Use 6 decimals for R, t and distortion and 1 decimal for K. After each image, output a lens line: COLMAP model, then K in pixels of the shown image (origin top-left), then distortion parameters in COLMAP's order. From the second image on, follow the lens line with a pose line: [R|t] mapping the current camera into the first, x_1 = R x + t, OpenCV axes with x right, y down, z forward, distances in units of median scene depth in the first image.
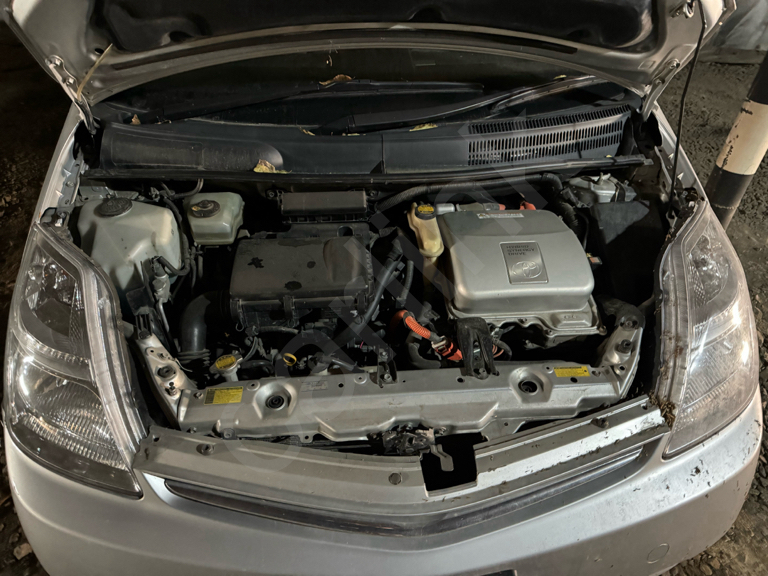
lens RADIAL K [[535.9, 0, 387.9], [0, 535.9, 286.2], [0, 0, 1]] dist [0.007246, -0.001985]
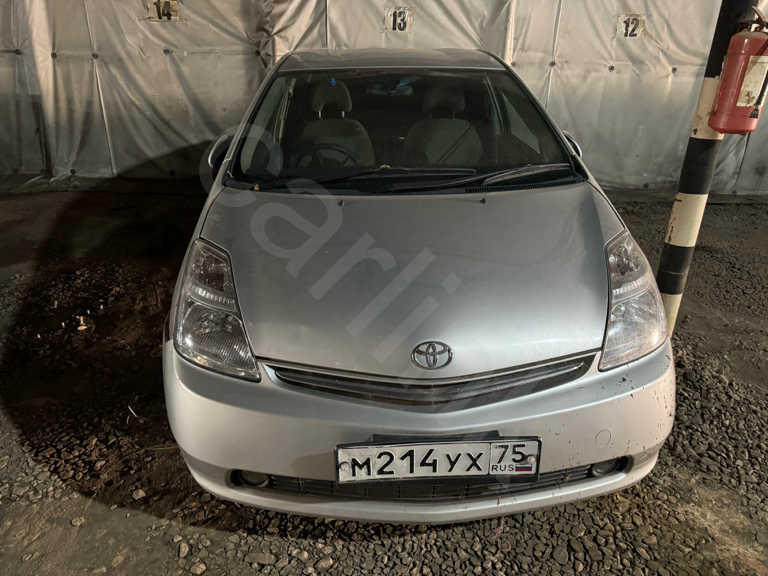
lens RADIAL K [[520.8, 0, 384.0], [0, 520.8, 288.0], [0, 0, 1]] dist [0.040089, -0.035655]
pose [[0.998430, -0.004248, -0.055854, -0.002539], [-0.011172, 0.961985, -0.272875, 0.261493], [0.054890, 0.273071, 0.960427, -0.260464]]
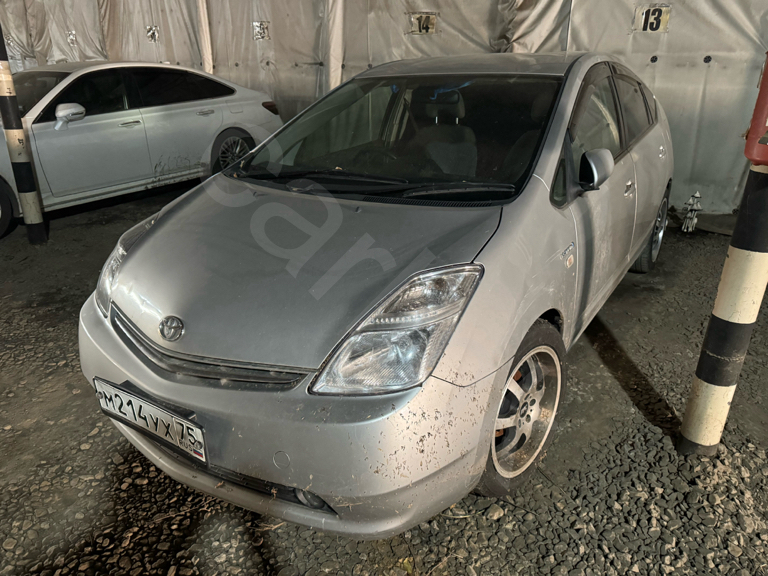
lens RADIAL K [[535.9, 0, 387.9], [0, 535.9, 286.2], [0, 0, 1]] dist [0.007246, -0.001985]
pose [[0.783713, 0.198605, -0.588515, 0.769728], [-0.366683, 0.912709, -0.180295, 0.123363], [0.501335, 0.357098, 0.788127, -0.054645]]
